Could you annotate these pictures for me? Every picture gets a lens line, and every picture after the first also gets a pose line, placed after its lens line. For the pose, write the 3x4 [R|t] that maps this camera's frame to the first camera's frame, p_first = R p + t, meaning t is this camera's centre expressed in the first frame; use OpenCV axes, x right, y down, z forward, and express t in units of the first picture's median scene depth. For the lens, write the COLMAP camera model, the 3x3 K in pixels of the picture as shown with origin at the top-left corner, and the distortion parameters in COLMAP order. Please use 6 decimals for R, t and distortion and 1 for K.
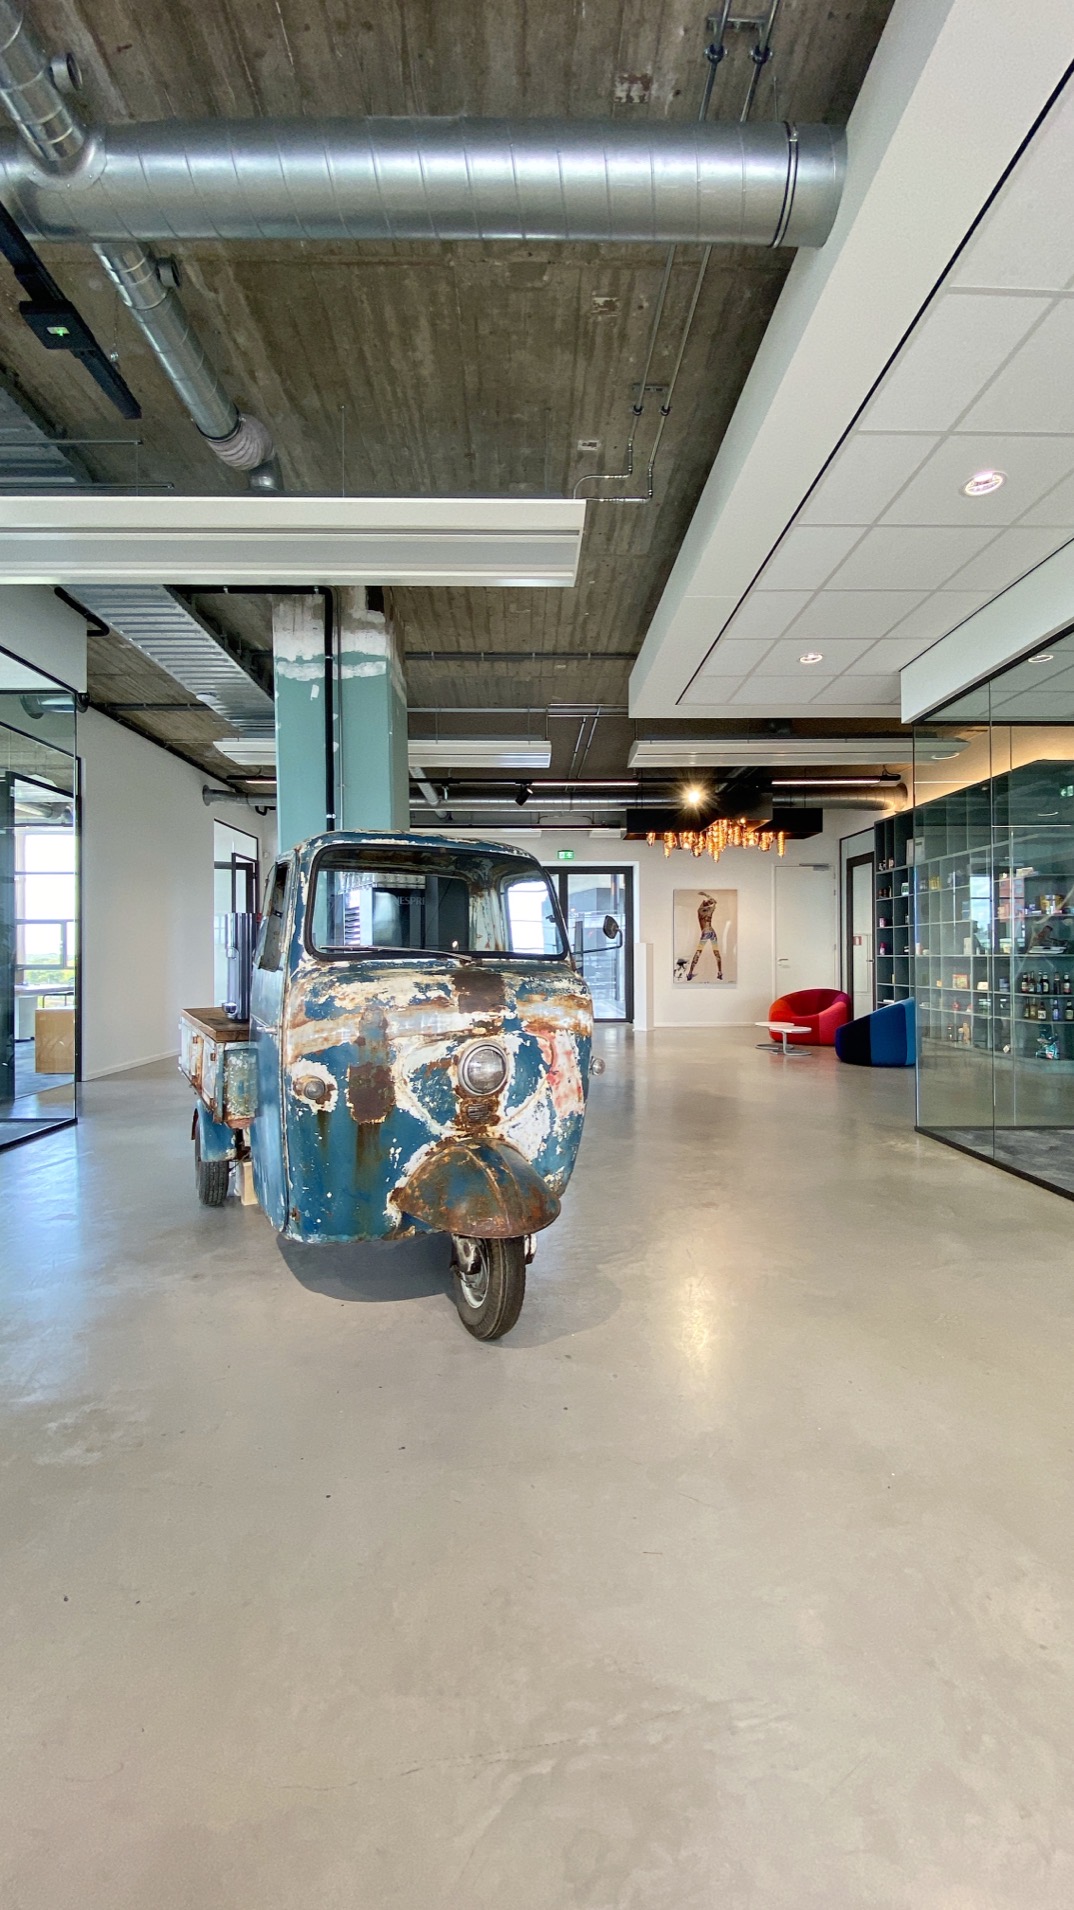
lens RADIAL K [[783.2, 0, 537.0], [0, 783.2, 955.0], [0, 0, 1]] dist [0.032312, -0.000116]
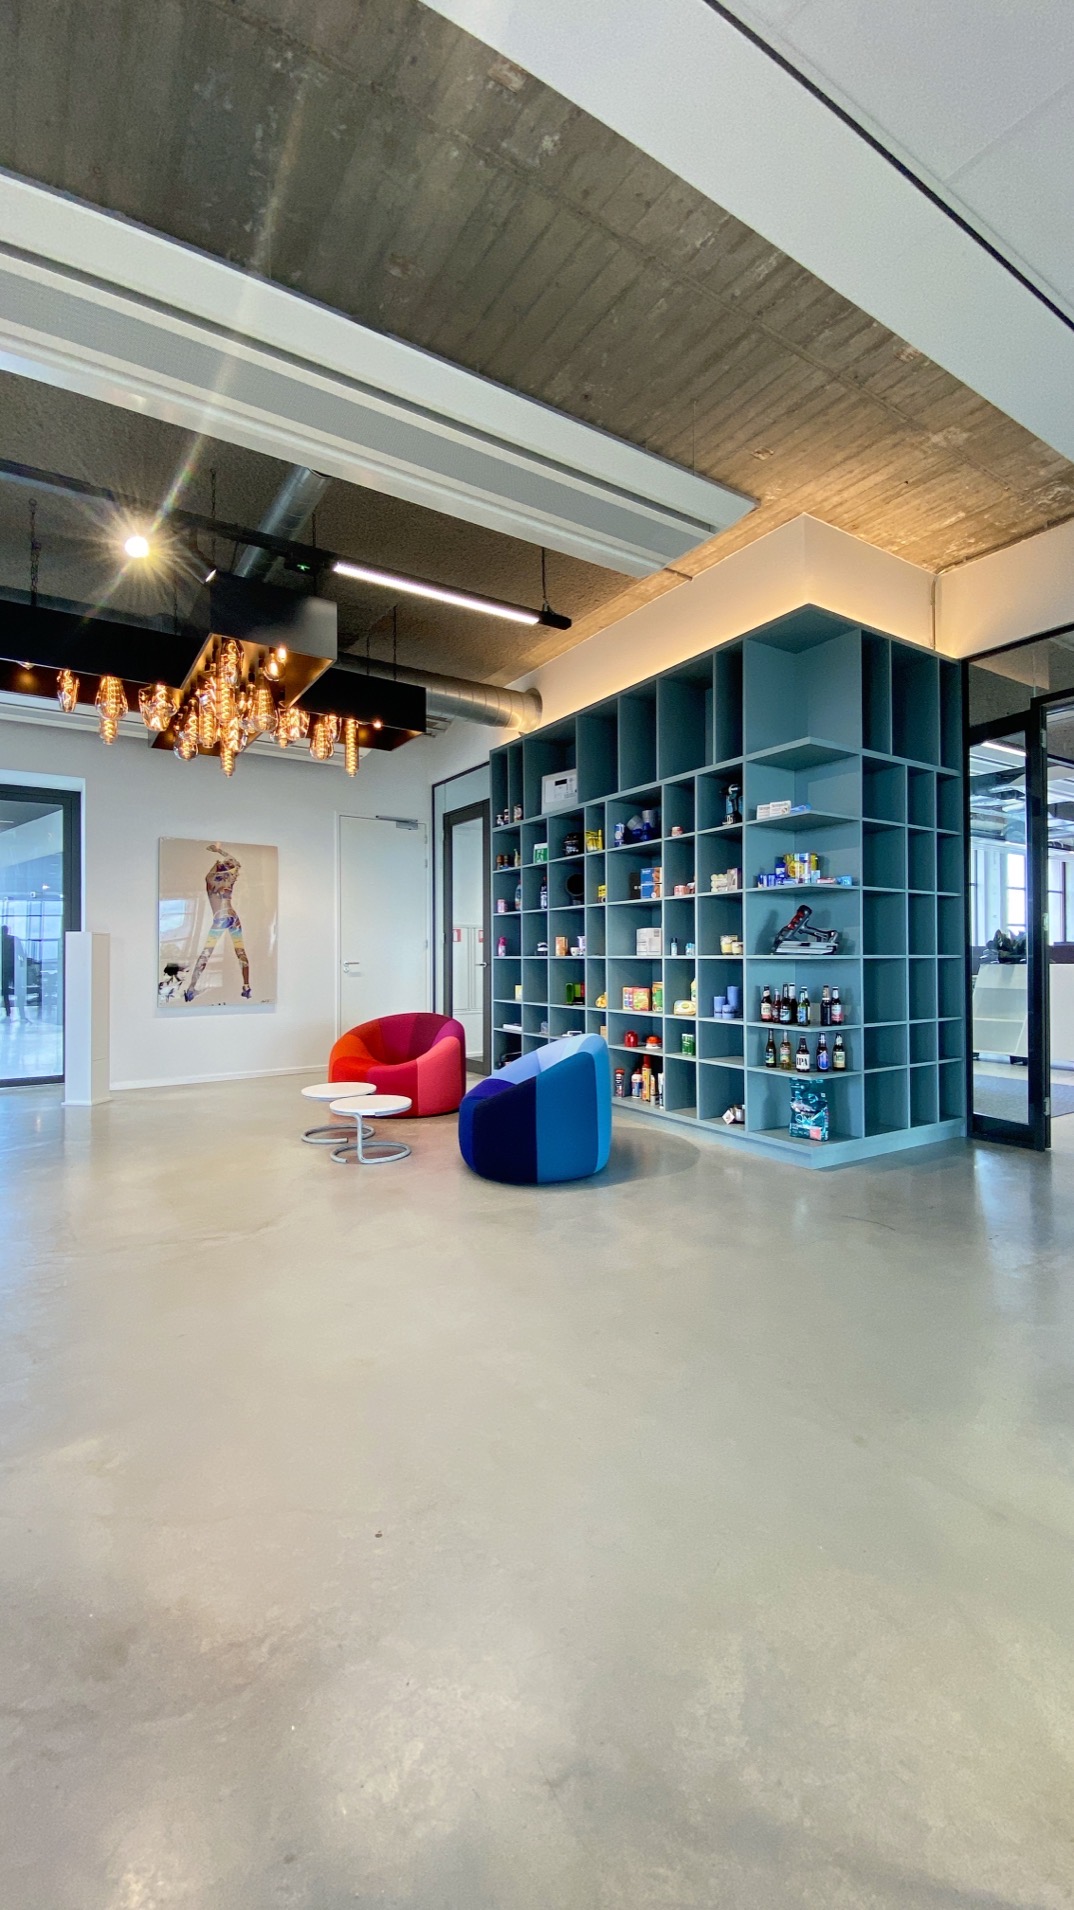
lens RADIAL K [[783.2, 0, 537.0], [0, 783.2, 955.0], [0, 0, 1]] dist [0.032312, -0.000116]
pose [[0.854756, 0.001733, 0.519027, 0.131189], [-0.000772, 0.999998, -0.002067, 0.000369], [-0.519029, 0.001366, 0.854755, 0.445075]]
